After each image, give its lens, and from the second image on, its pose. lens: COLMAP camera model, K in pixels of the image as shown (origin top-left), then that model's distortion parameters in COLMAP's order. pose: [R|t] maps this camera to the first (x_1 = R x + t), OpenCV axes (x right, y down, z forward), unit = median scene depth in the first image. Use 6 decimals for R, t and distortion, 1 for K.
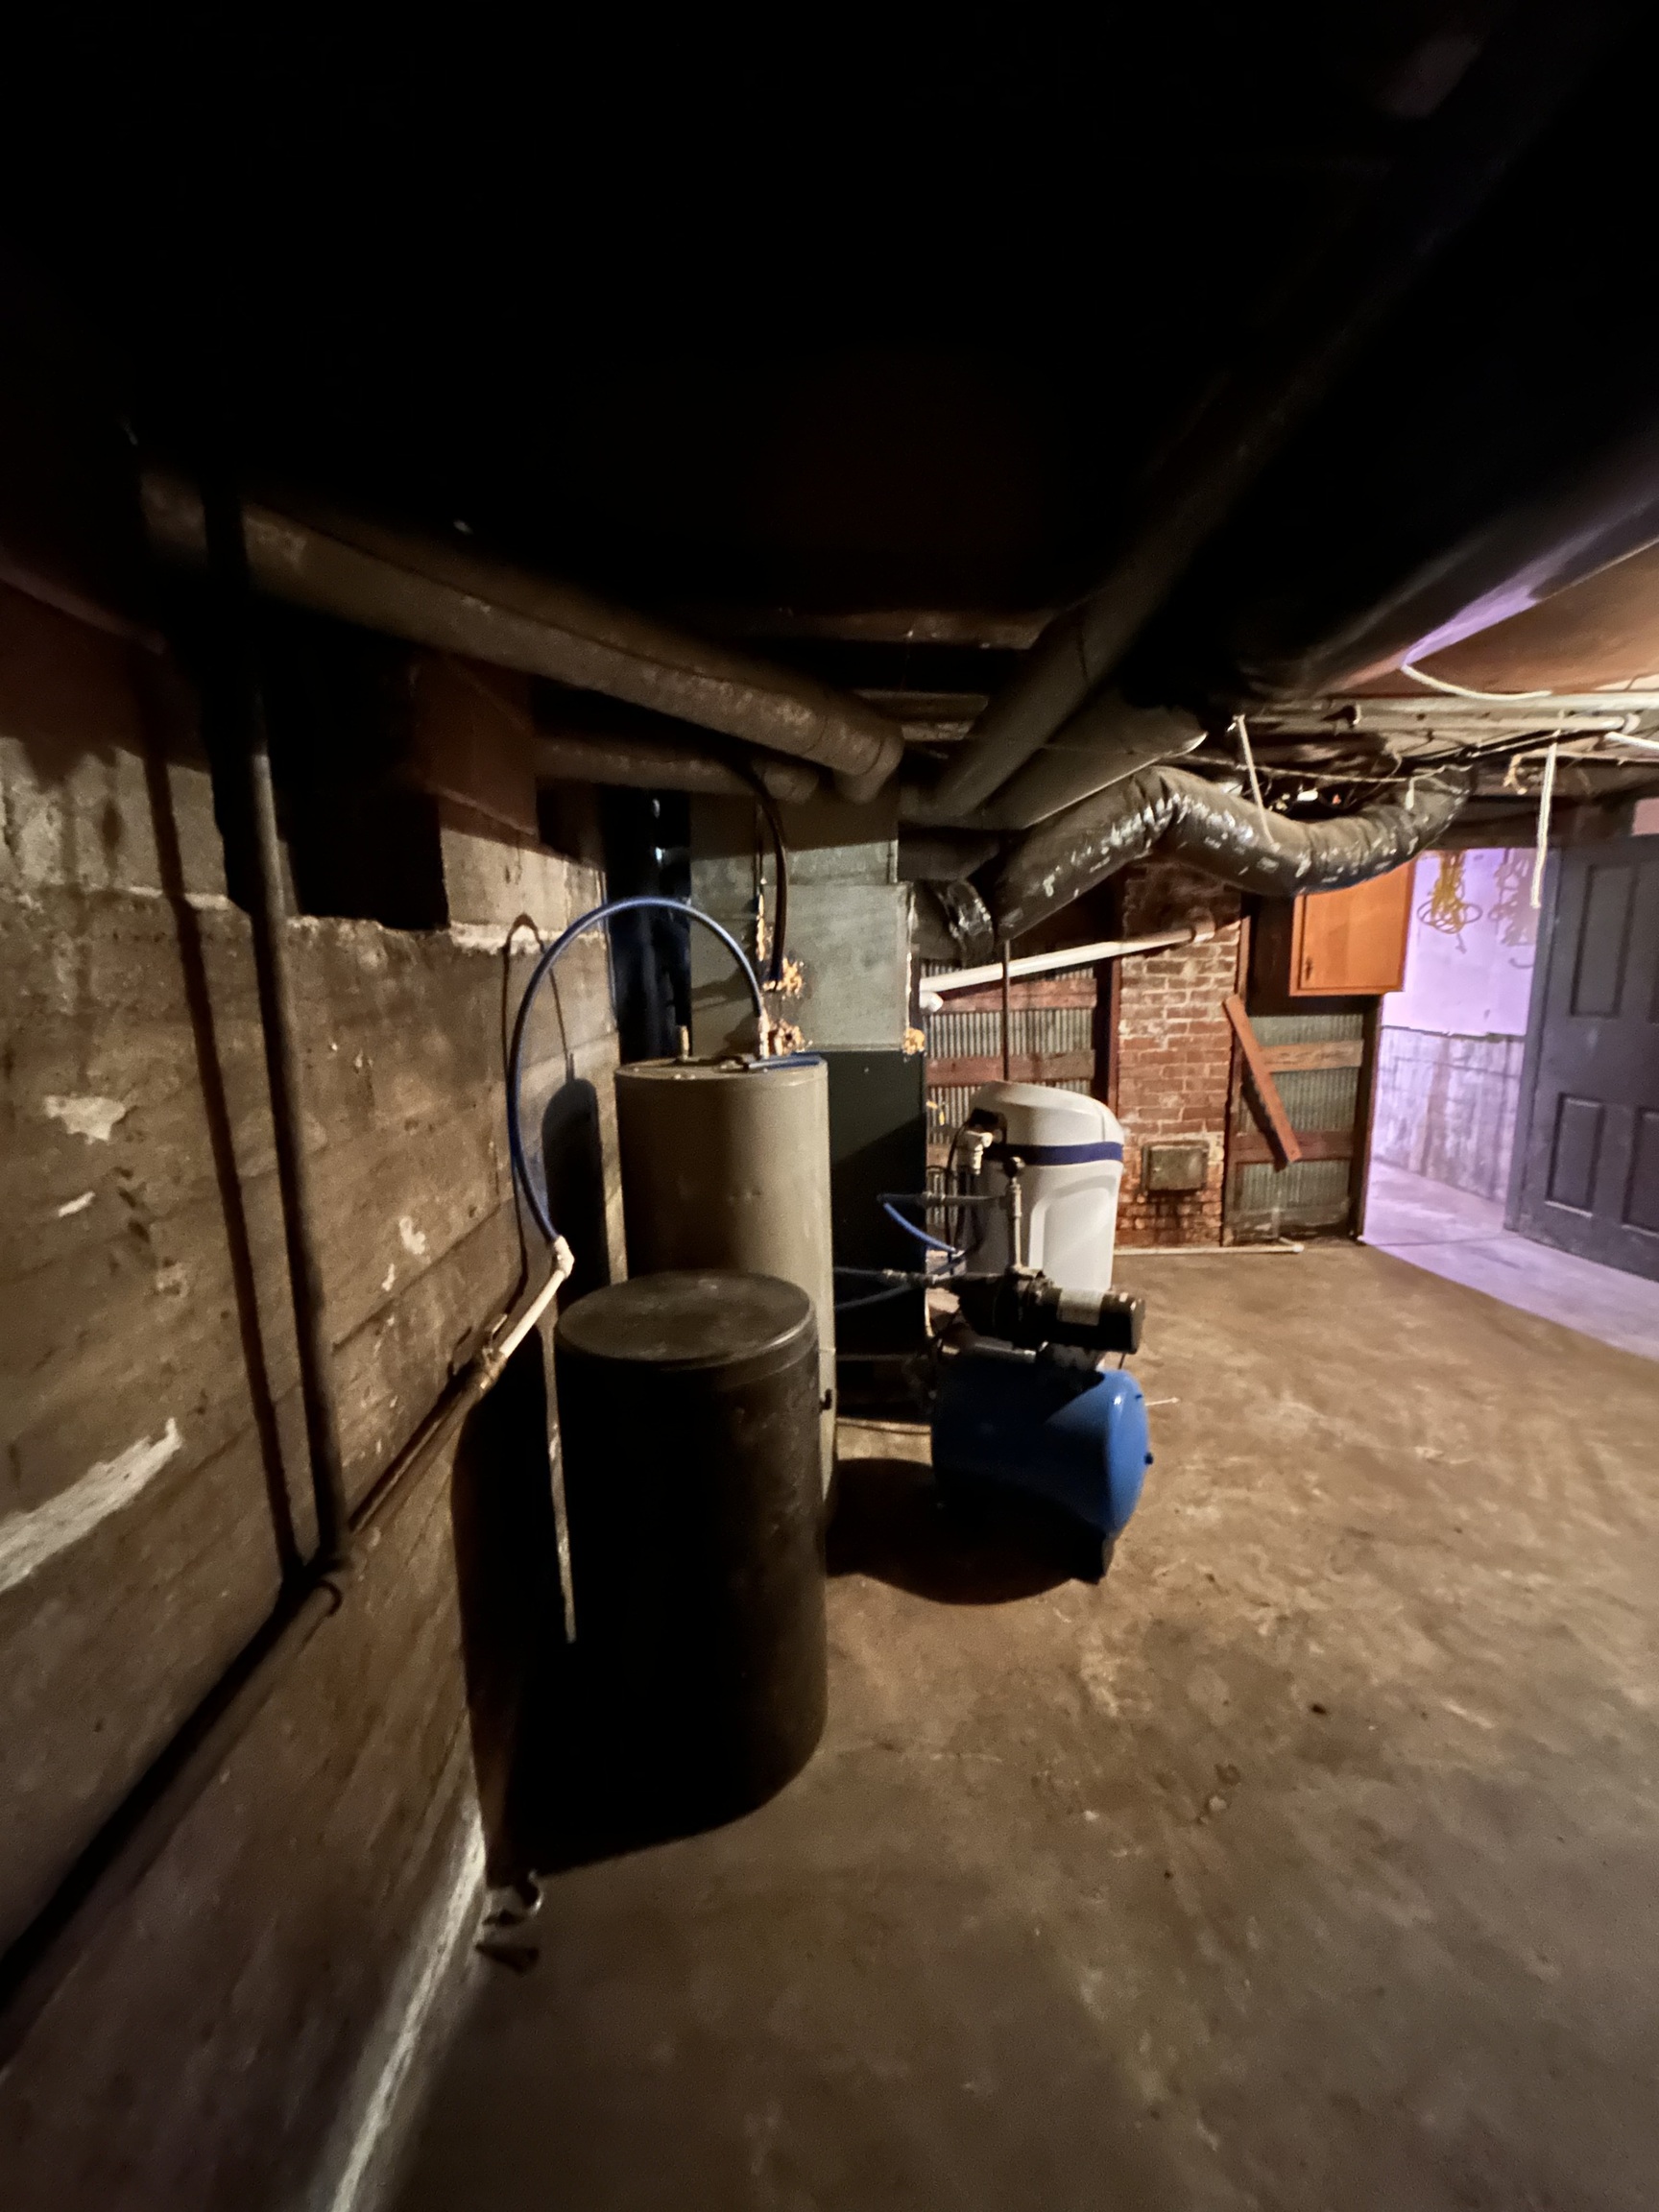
lens RADIAL K [[898.3, 0, 833.1], [0, 898.3, 1119.0], [0, 0, 1]] dist [-0.000412, 0.000346]
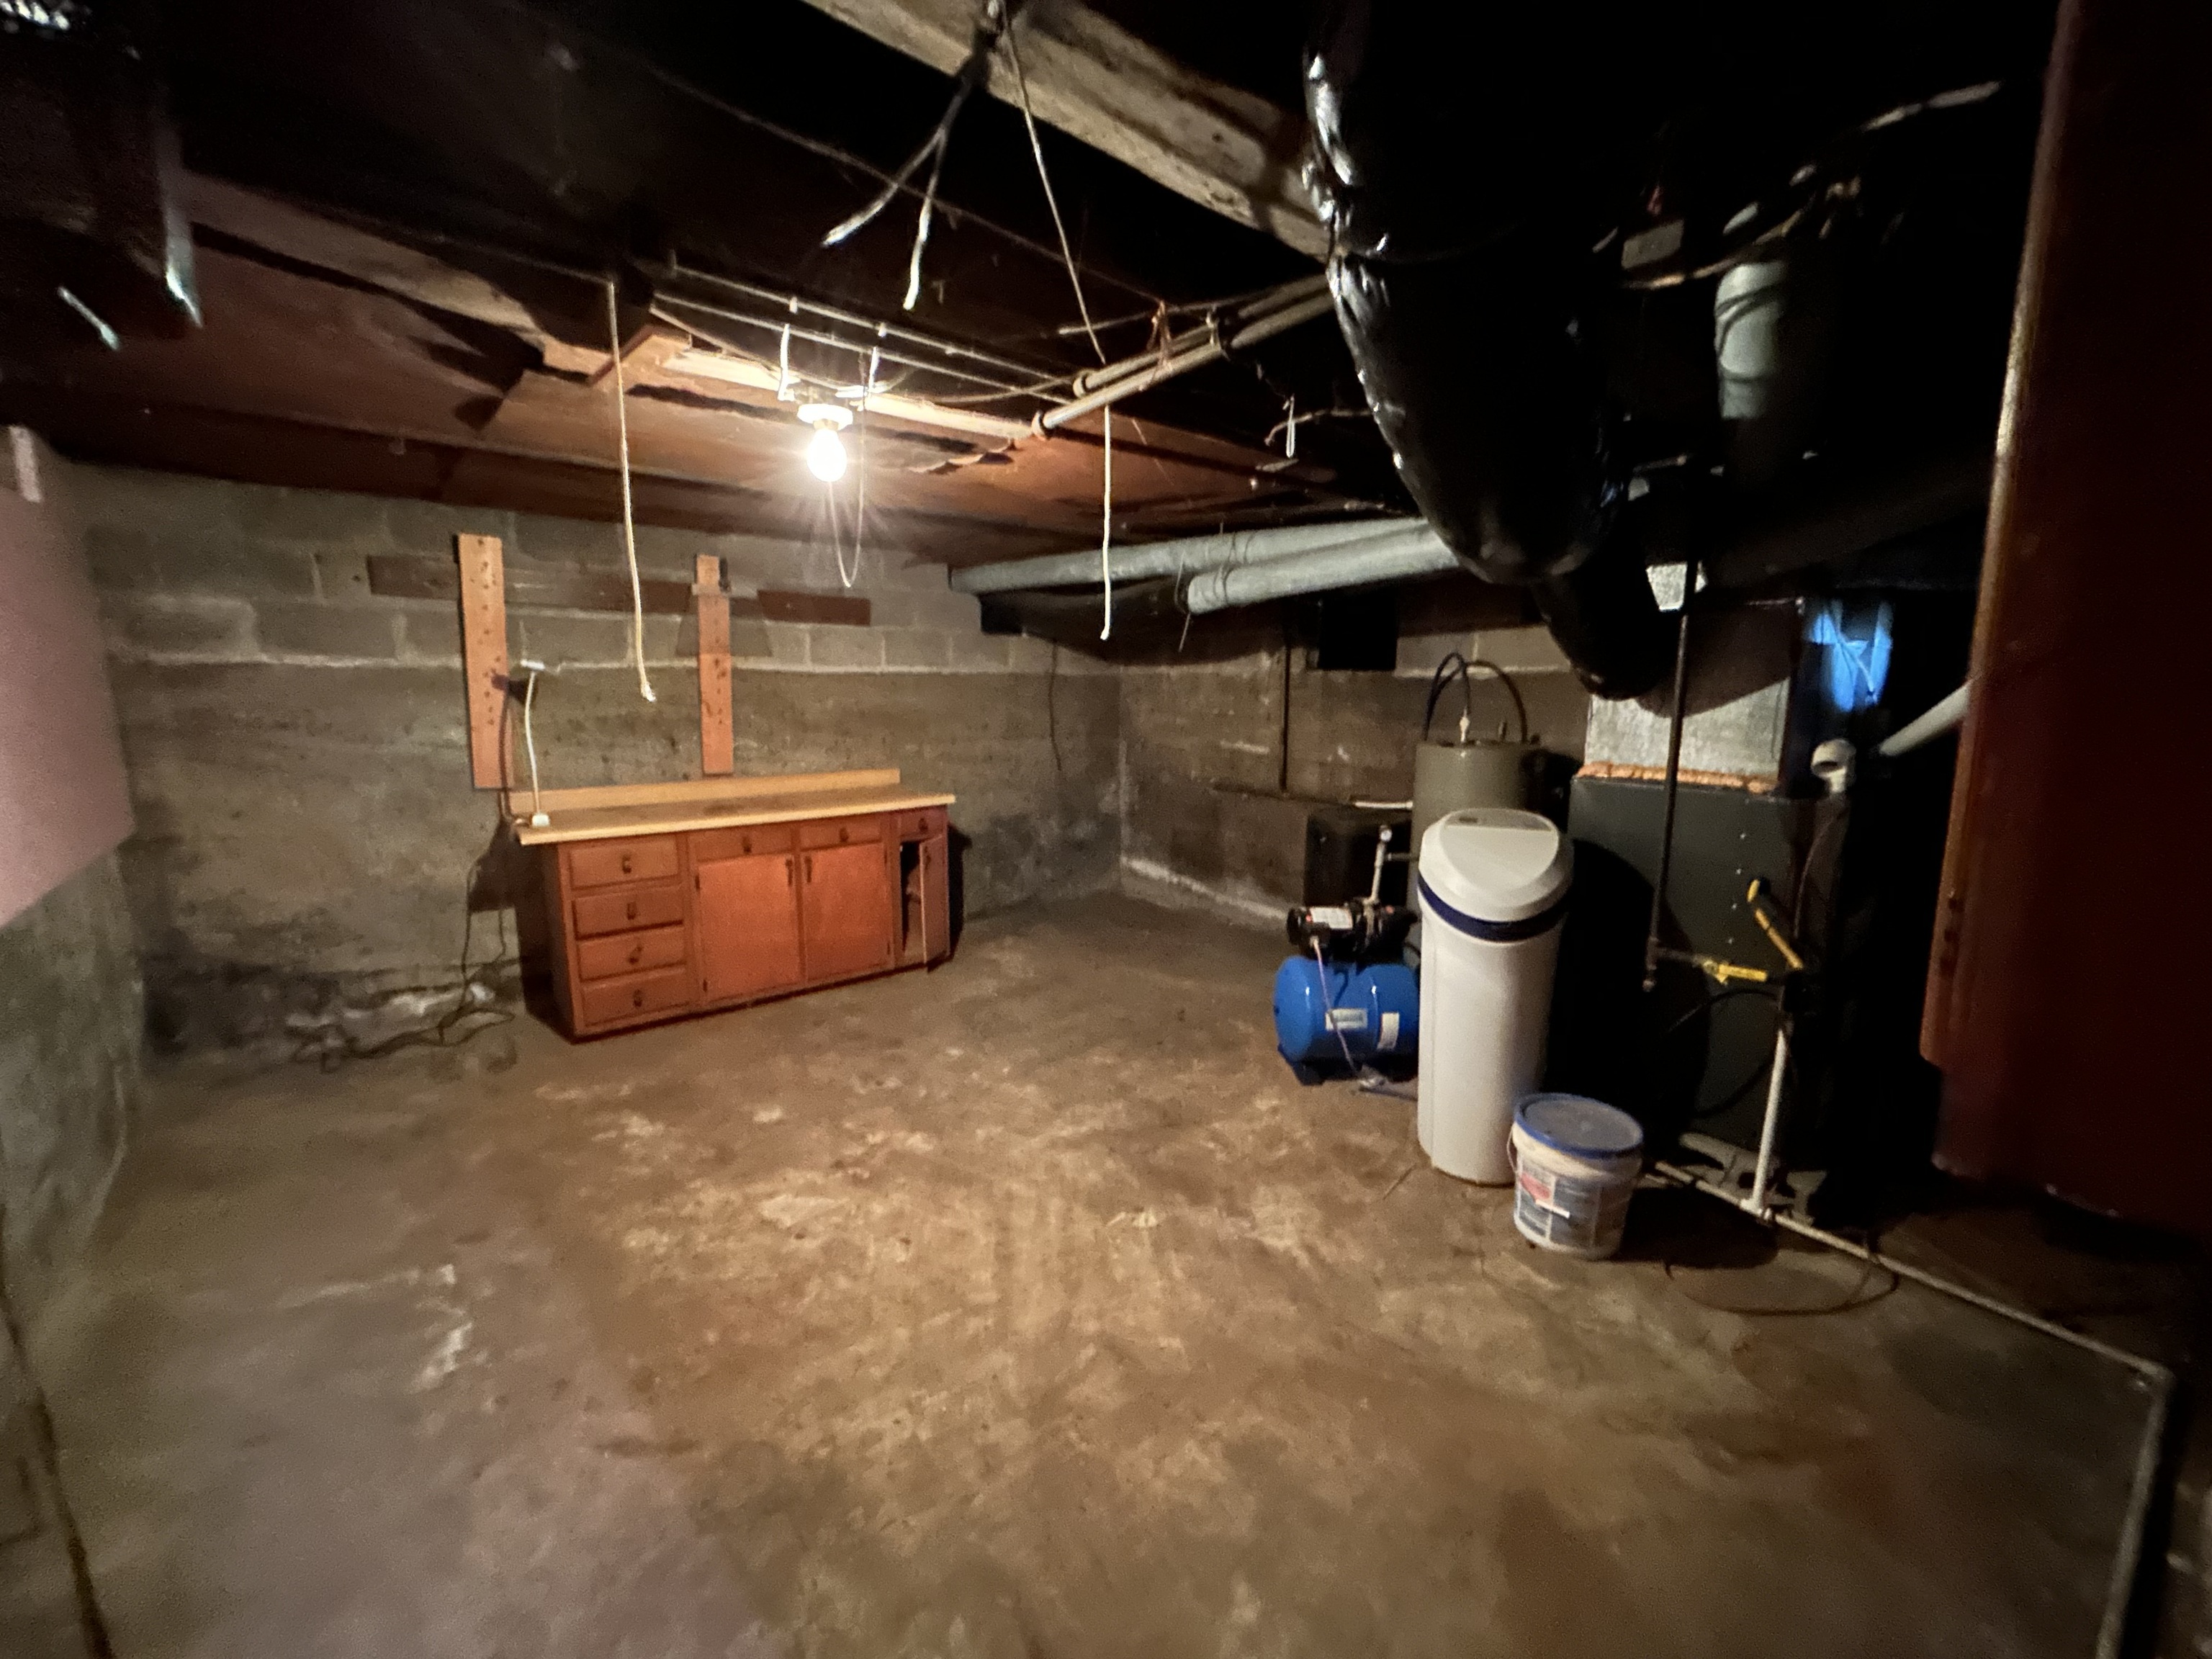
lens RADIAL K [[898.3, 0, 1105.9], [0, 898.3, 822.2], [0, 0, 1]] dist [-0.000412, 0.000346]
pose [[-0.806557, 0.115523, -0.579759, 1.286577], [-0.087655, 0.946508, 0.310547, -0.341902], [0.584622, 0.301293, -0.753286, 1.681147]]
